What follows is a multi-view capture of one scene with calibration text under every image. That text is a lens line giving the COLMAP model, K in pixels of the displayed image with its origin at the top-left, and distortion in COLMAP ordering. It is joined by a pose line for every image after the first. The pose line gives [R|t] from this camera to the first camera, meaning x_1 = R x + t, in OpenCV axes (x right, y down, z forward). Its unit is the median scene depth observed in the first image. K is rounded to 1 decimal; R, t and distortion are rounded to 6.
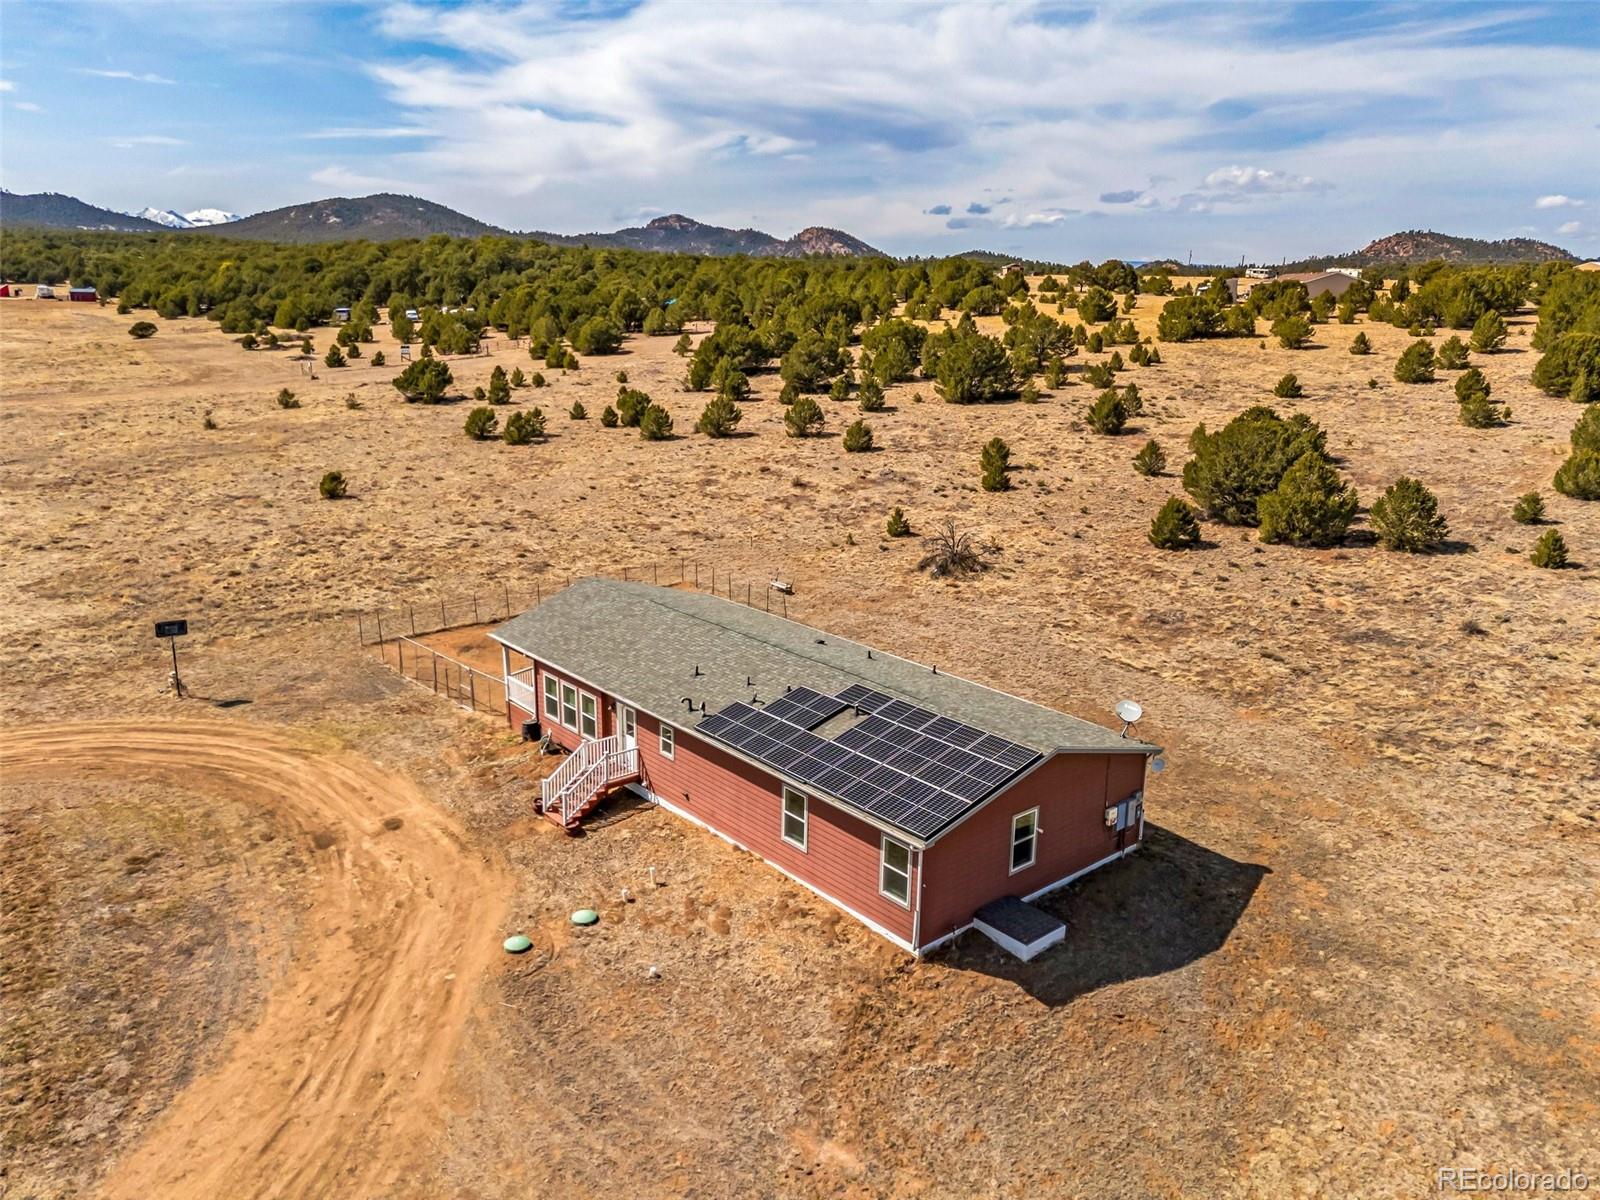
lens RADIAL K [[1167.1, 0, 800.0], [0, 1167.1, 600.0], [0, 0, 1]] dist [0.064907, -0.050831]
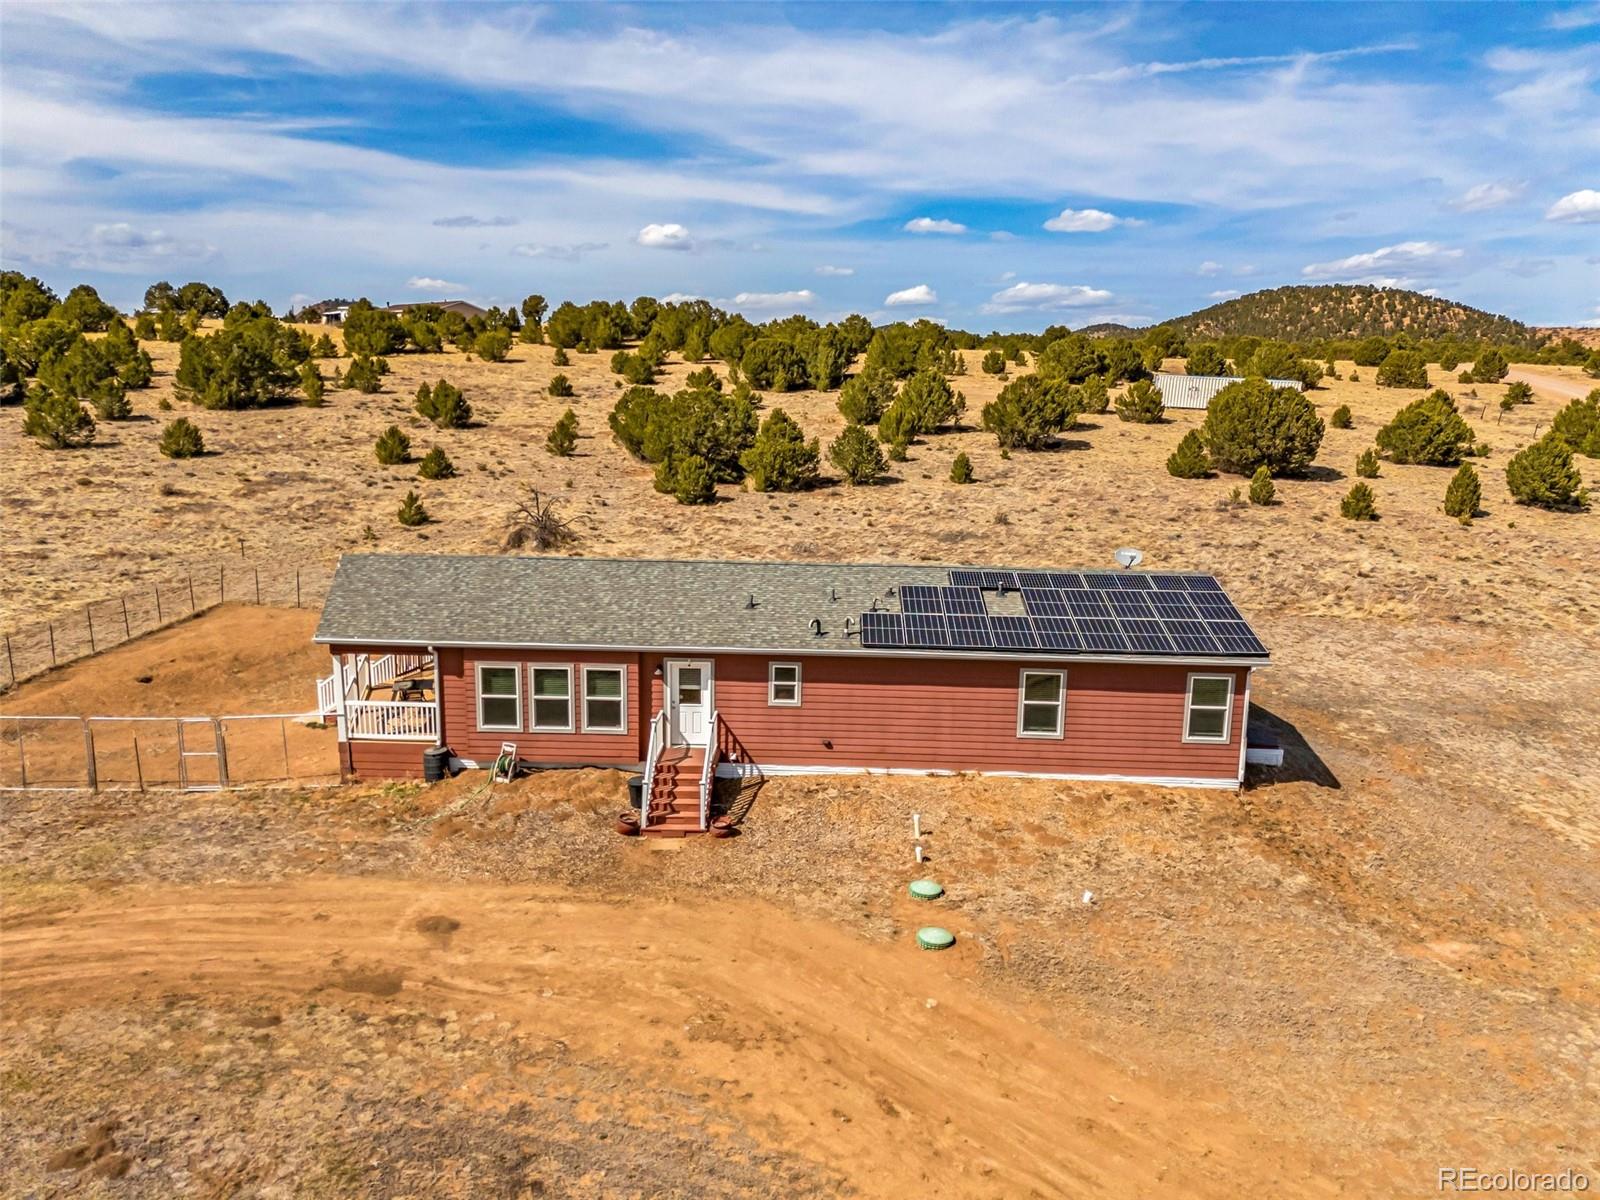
lens RADIAL K [[1167.1, 0, 800.0], [0, 1167.1, 600.0], [0, 0, 1]] dist [0.064907, -0.050831]
pose [[0.677872, -0.145381, 0.720662, -0.354366], [0.182195, 0.982894, 0.026904, 0.025530], [-0.712246, 0.113063, 0.692764, 0.245155]]
